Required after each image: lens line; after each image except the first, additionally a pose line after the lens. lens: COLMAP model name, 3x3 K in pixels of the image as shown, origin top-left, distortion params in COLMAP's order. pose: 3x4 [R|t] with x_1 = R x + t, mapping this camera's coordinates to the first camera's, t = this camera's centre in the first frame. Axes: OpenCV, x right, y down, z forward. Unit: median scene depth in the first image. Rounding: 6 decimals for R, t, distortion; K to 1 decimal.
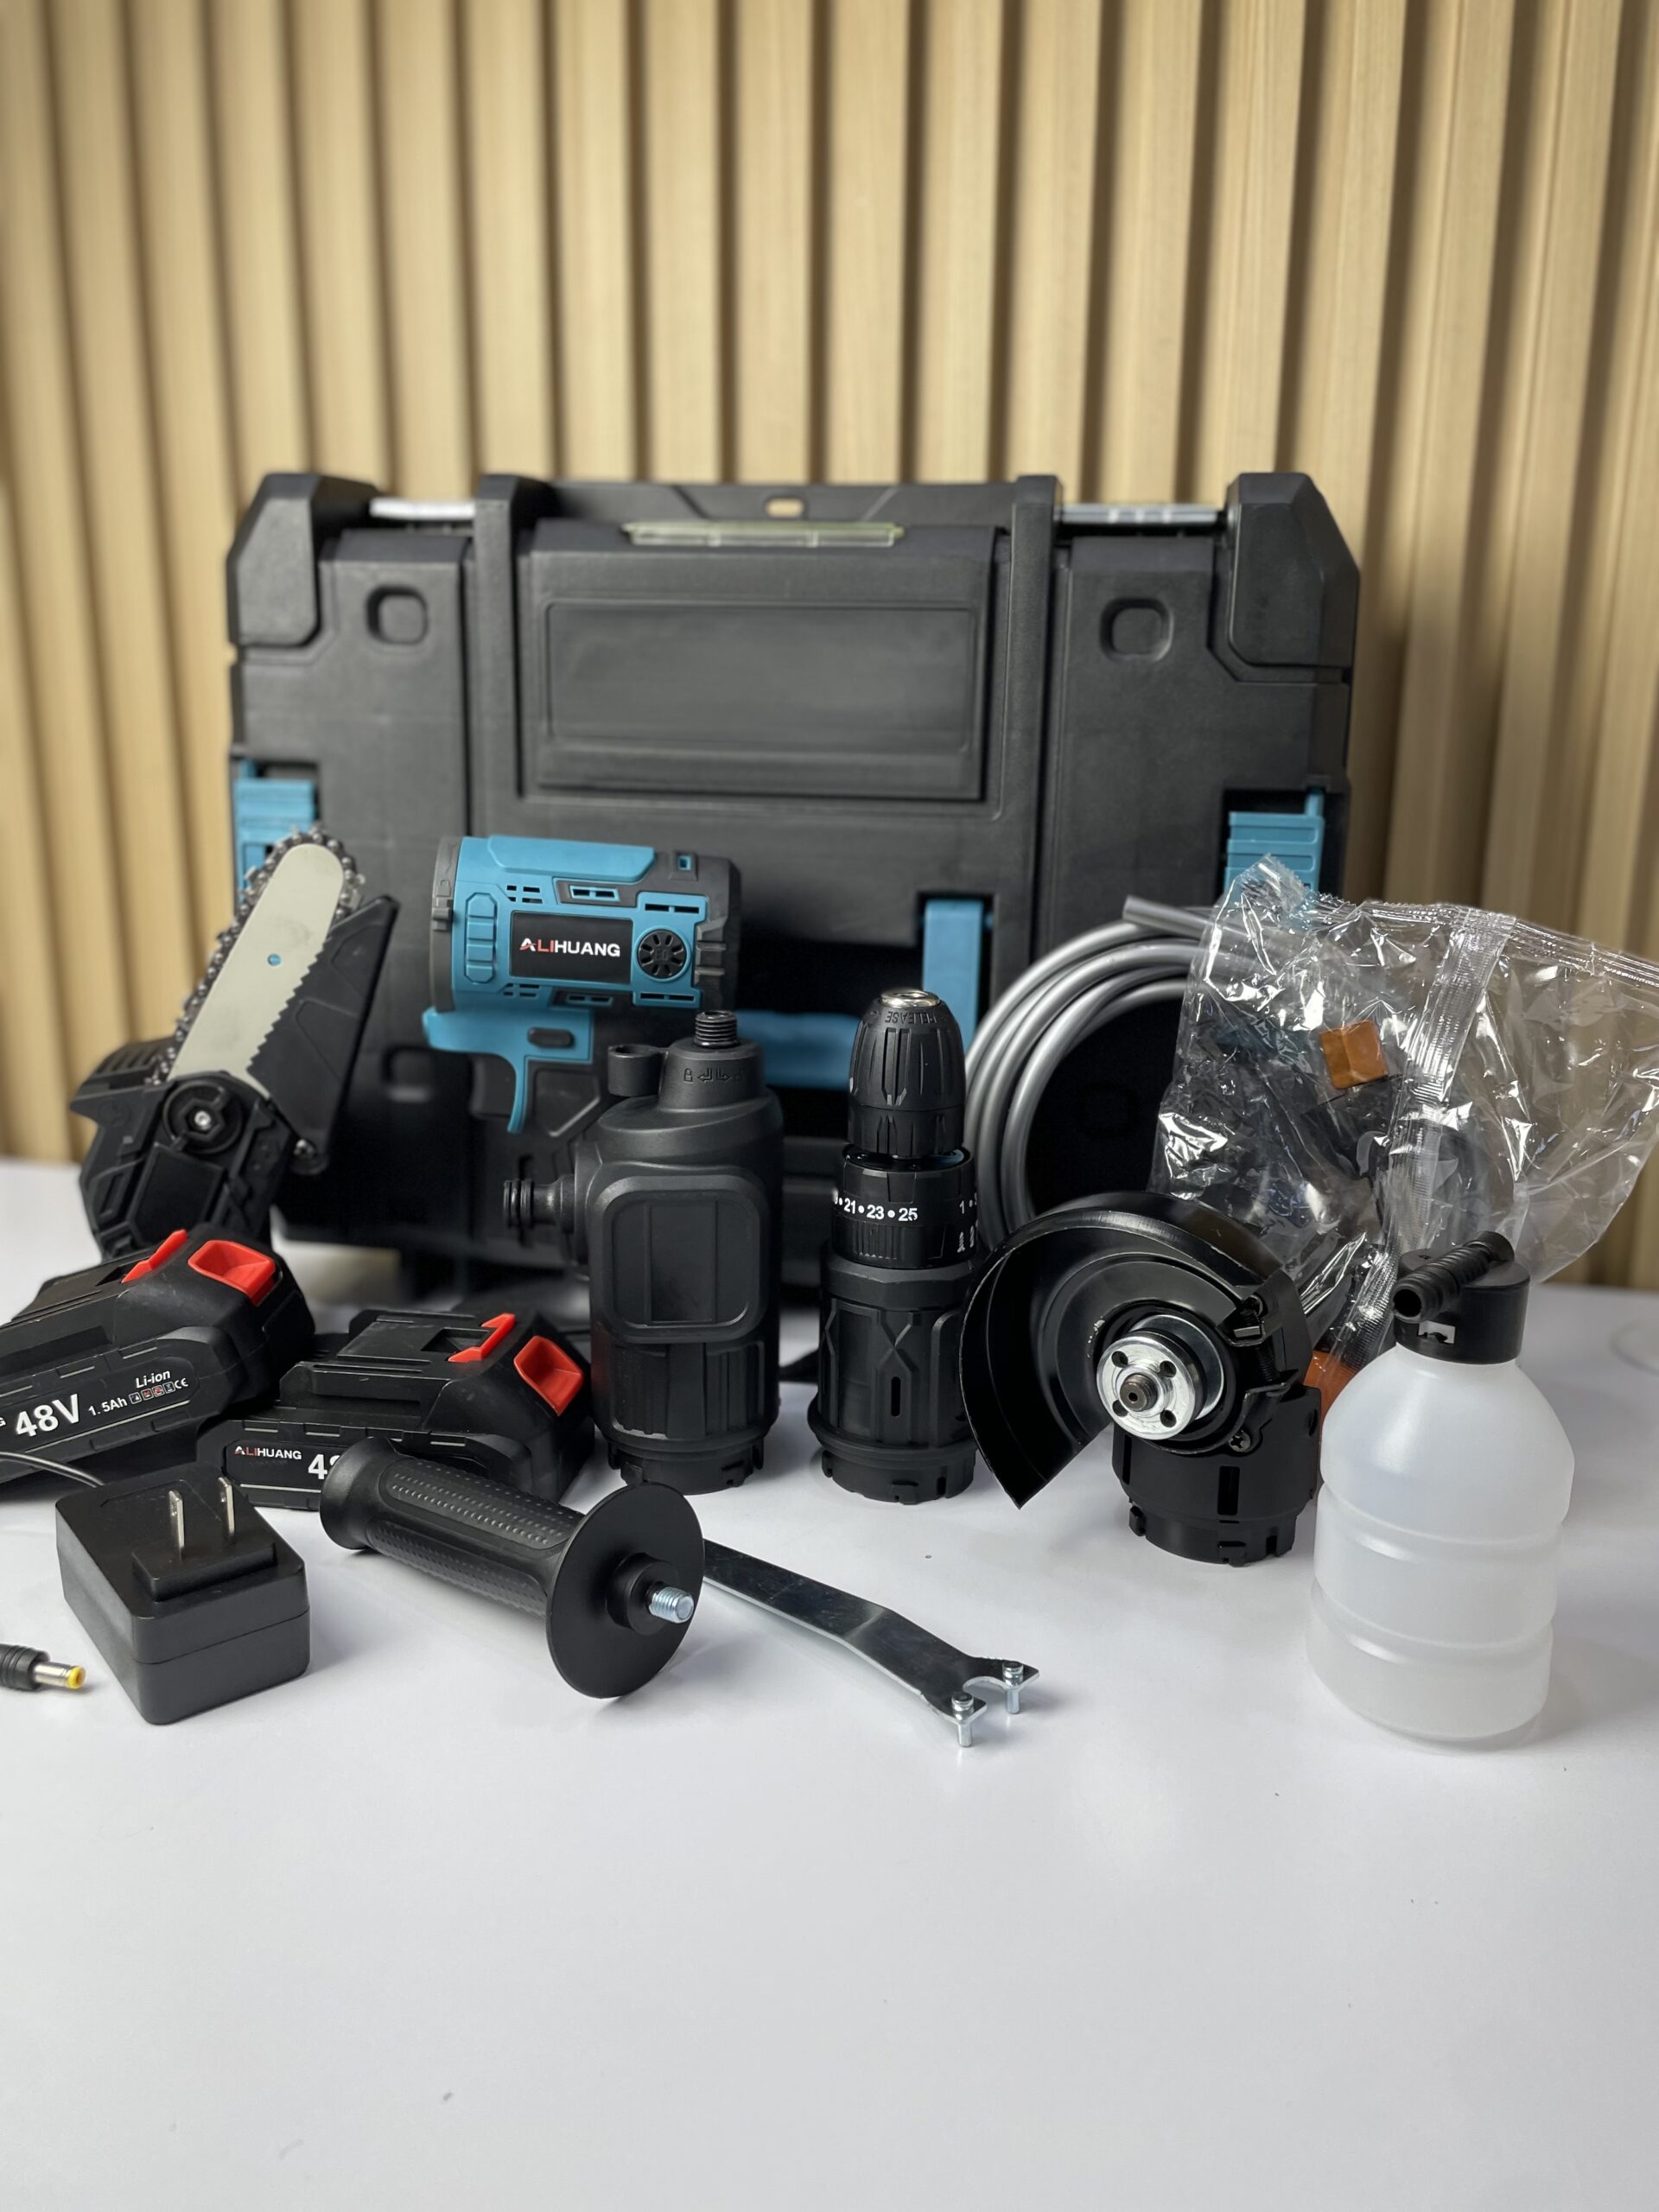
lens RADIAL K [[1674.7, 0, 833.5], [0, 1674.7, 1095.1], [0, 0, 1]] dist [0.105554, -0.153562]
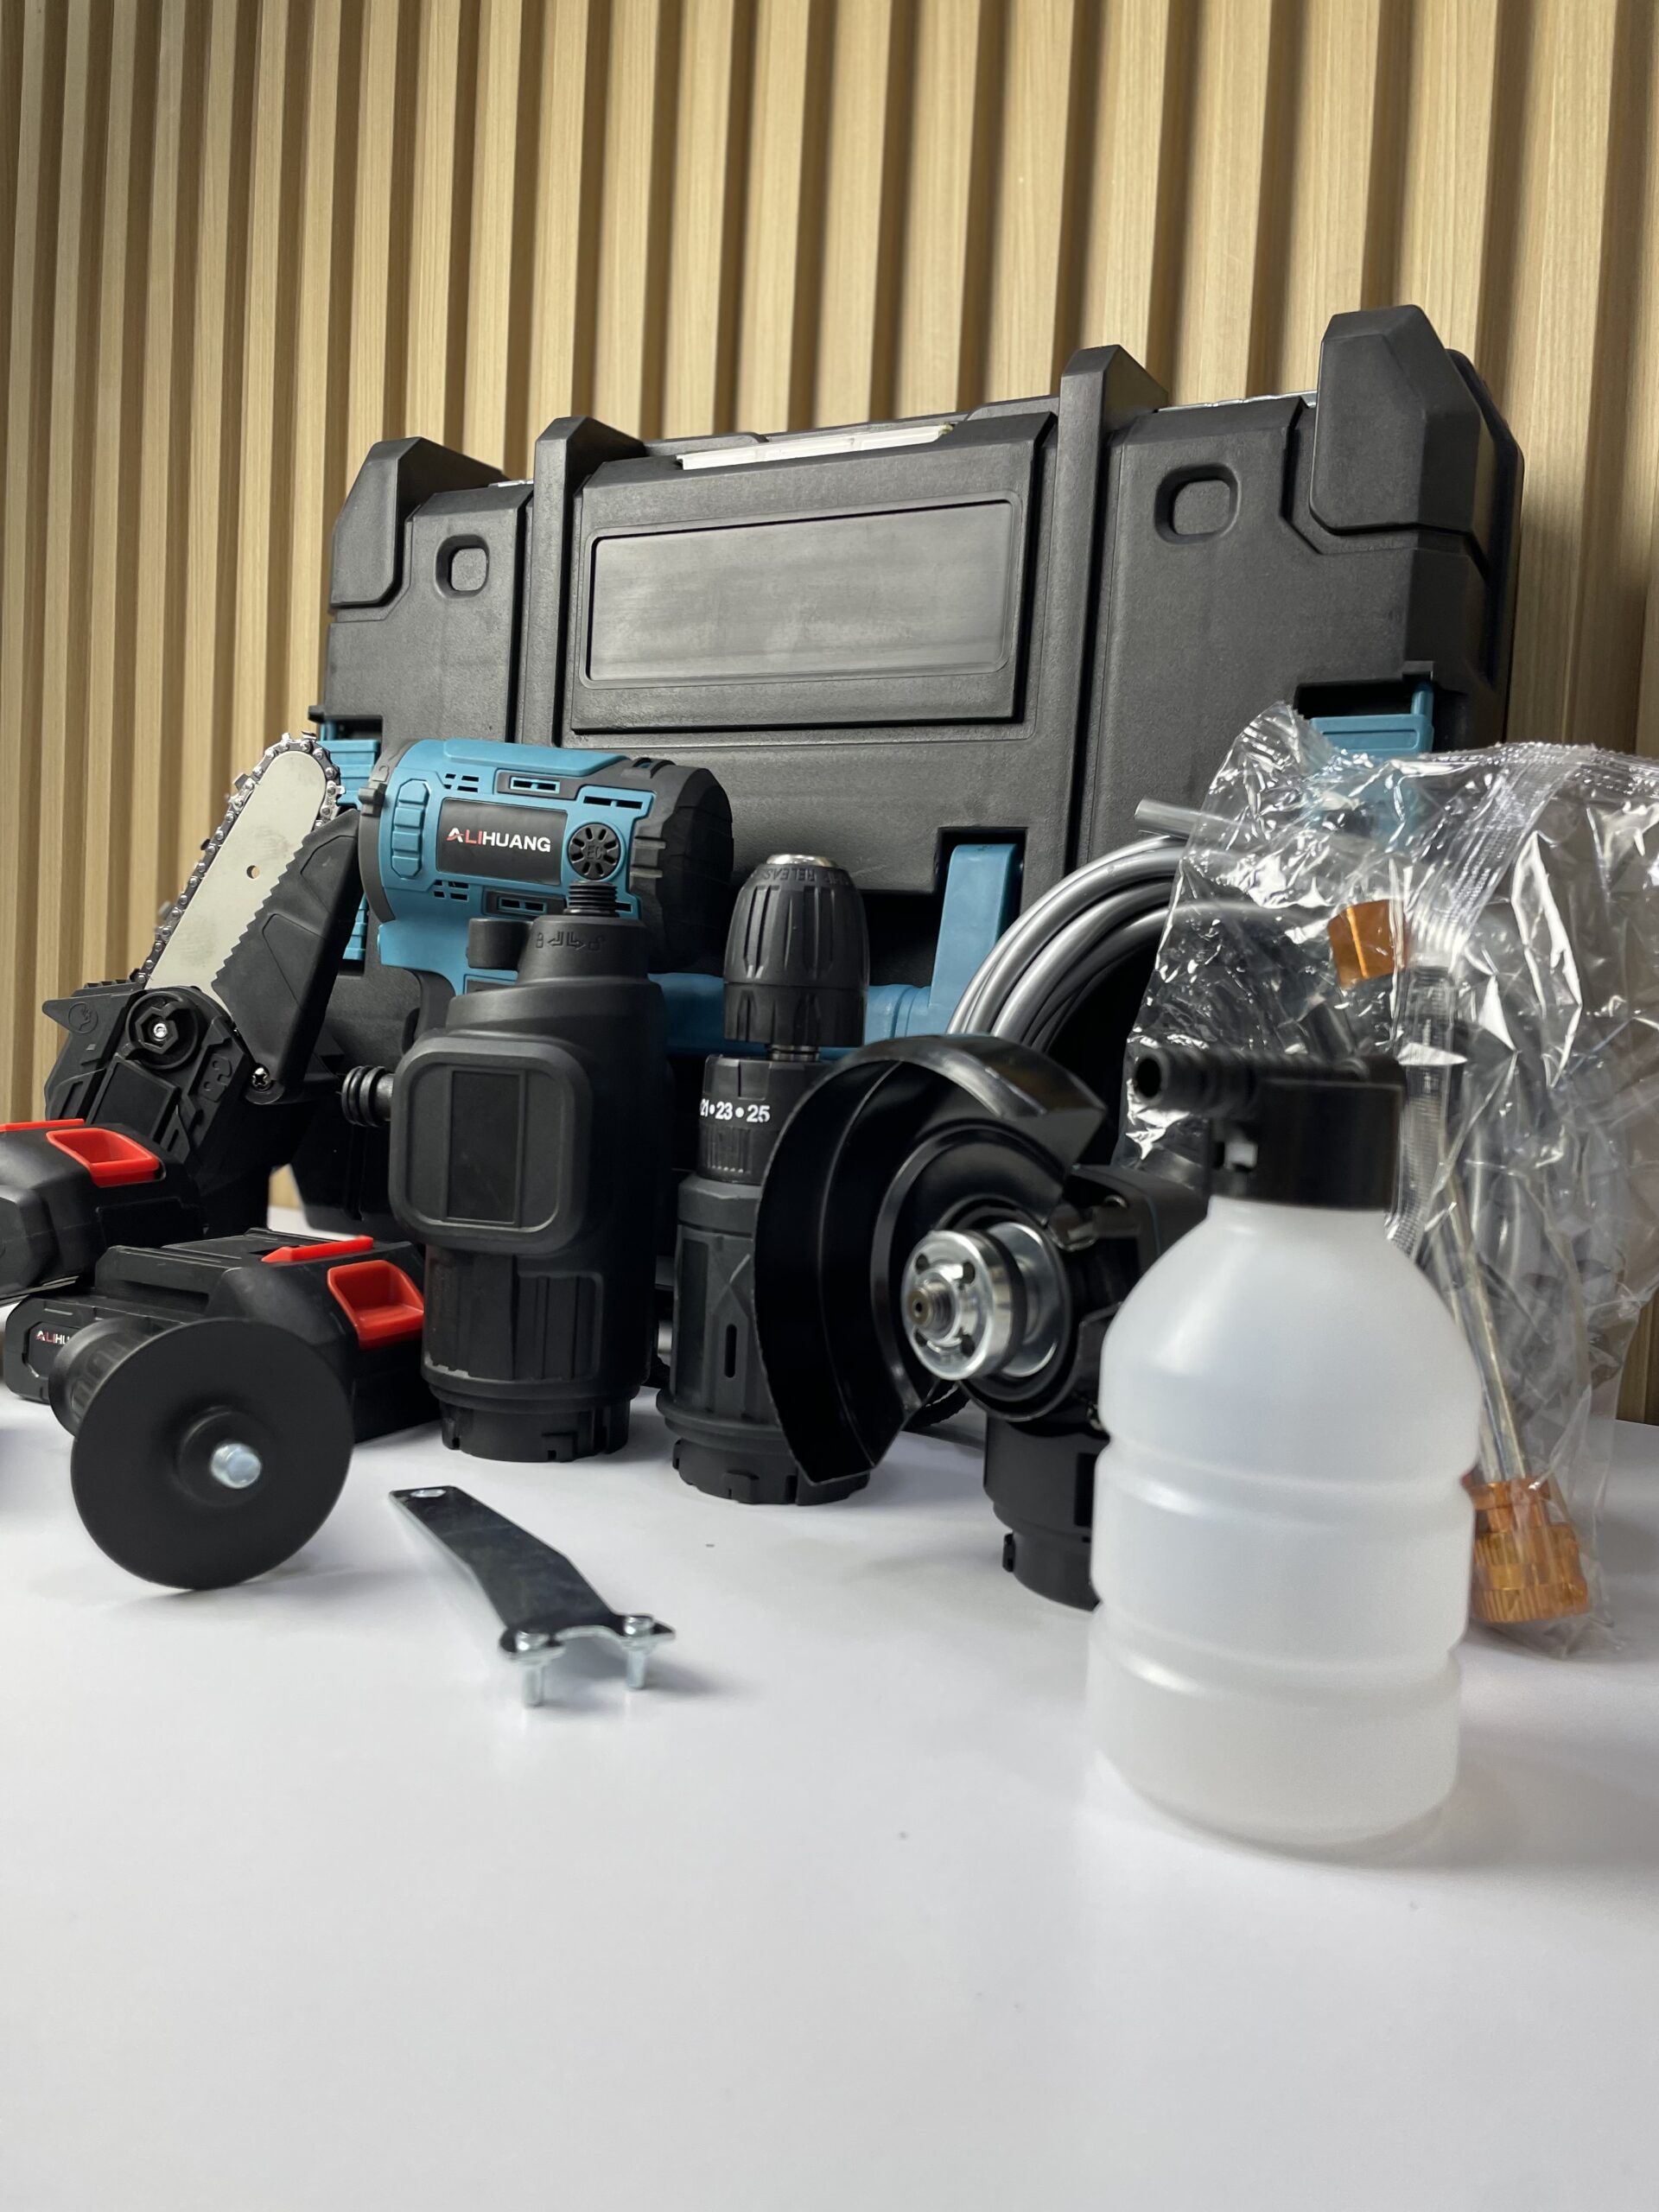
lens RADIAL K [[1674.7, 0, 833.5], [0, 1674.7, 1095.1], [0, 0, 1]] dist [0.105554, -0.153562]
pose [[0.948162, 0.054007, -0.313165, 0.297966], [-0.112272, 0.978833, -0.171115, 0.177301], [0.297295, 0.197404, 0.934156, 0.239957]]
